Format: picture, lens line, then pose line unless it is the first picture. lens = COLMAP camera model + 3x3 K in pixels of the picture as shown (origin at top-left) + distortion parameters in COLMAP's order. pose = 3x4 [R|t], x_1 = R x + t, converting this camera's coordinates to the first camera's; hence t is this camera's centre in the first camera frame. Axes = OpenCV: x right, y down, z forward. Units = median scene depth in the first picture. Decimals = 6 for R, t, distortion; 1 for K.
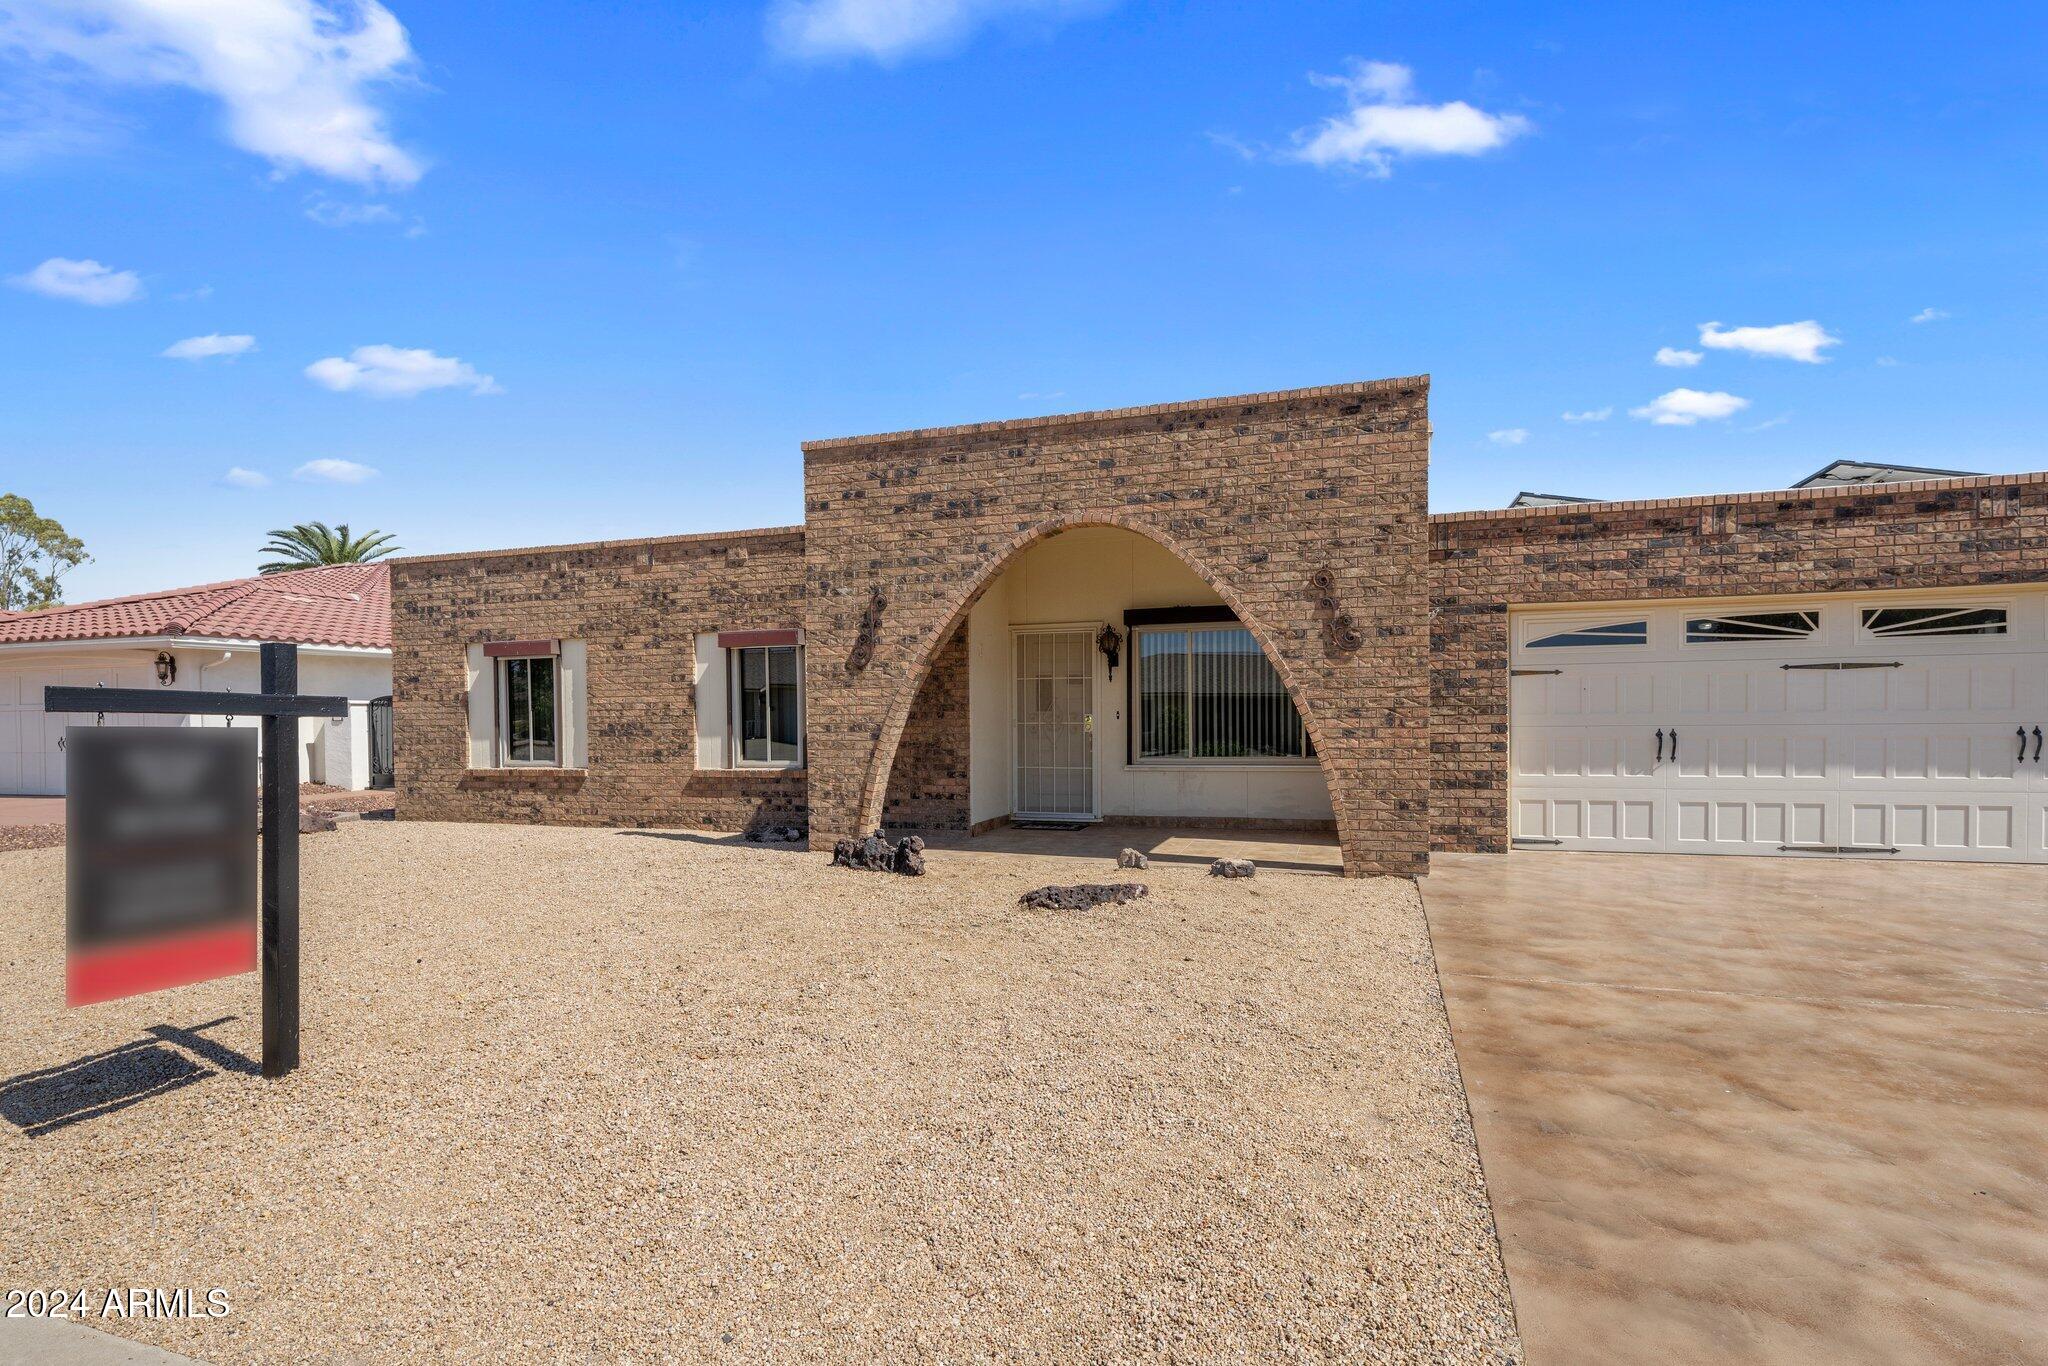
lens RADIAL K [[1018.6, 0, 1024.0], [0, 1018.6, 683.0], [0, 0, 1]] dist [-0.000509, -0.001563]
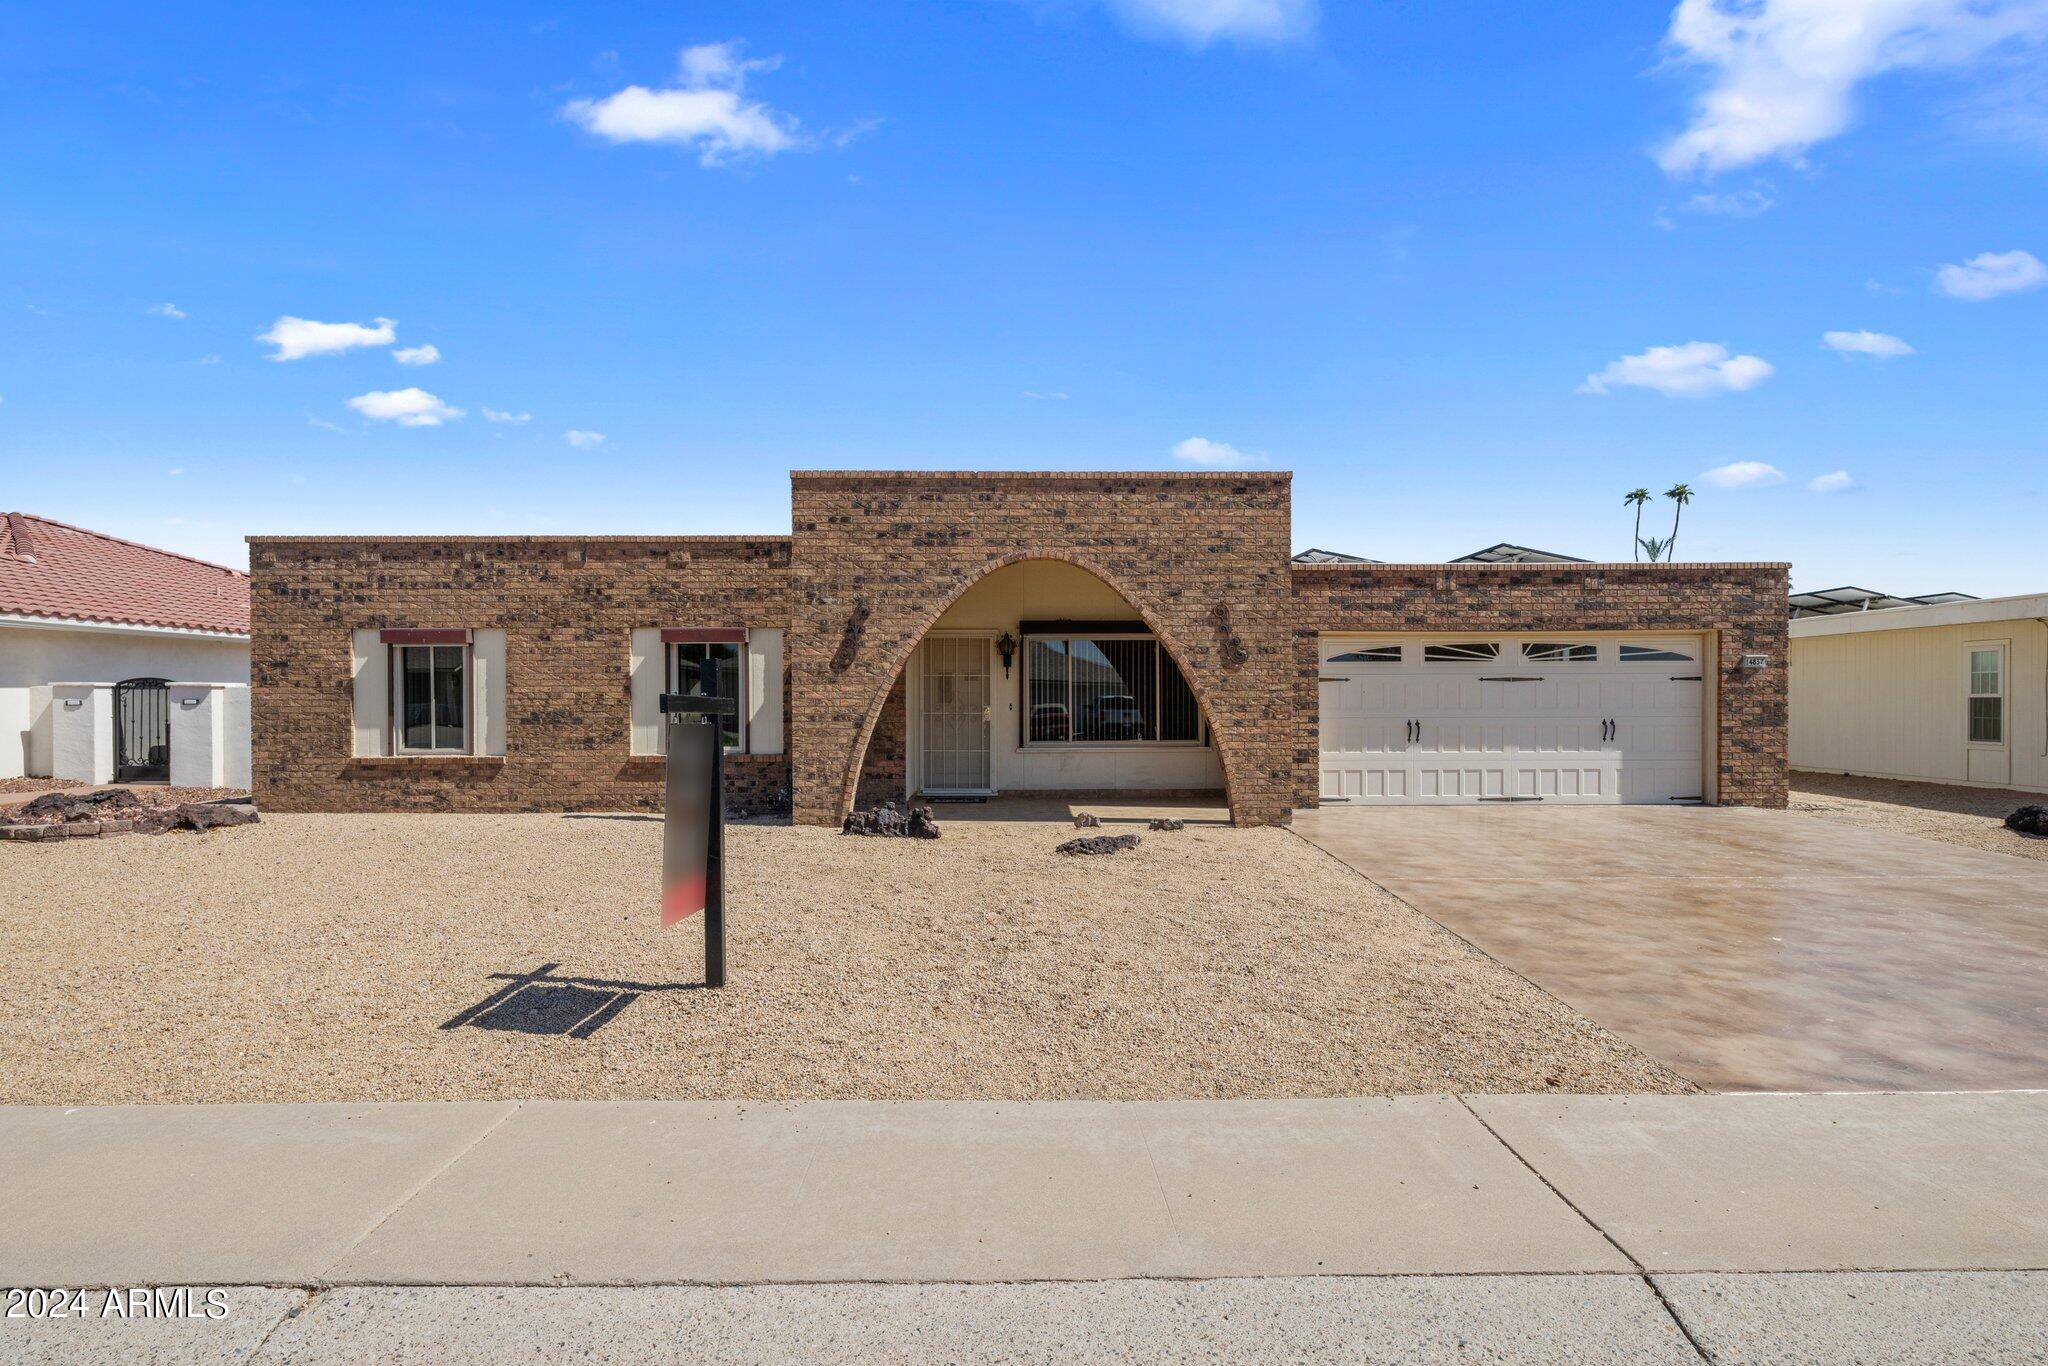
lens RADIAL K [[1002.3, 0, 1026.1], [0, 1002.3, 636.5], [0, 0, 1]] dist [-0.000162, -0.000323]
pose [[0.941967, 0.029121, 0.334439, -0.369932], [-0.018526, 0.999222, -0.034826, -0.014129], [-0.335193, 0.026609, 0.941774, -0.170620]]
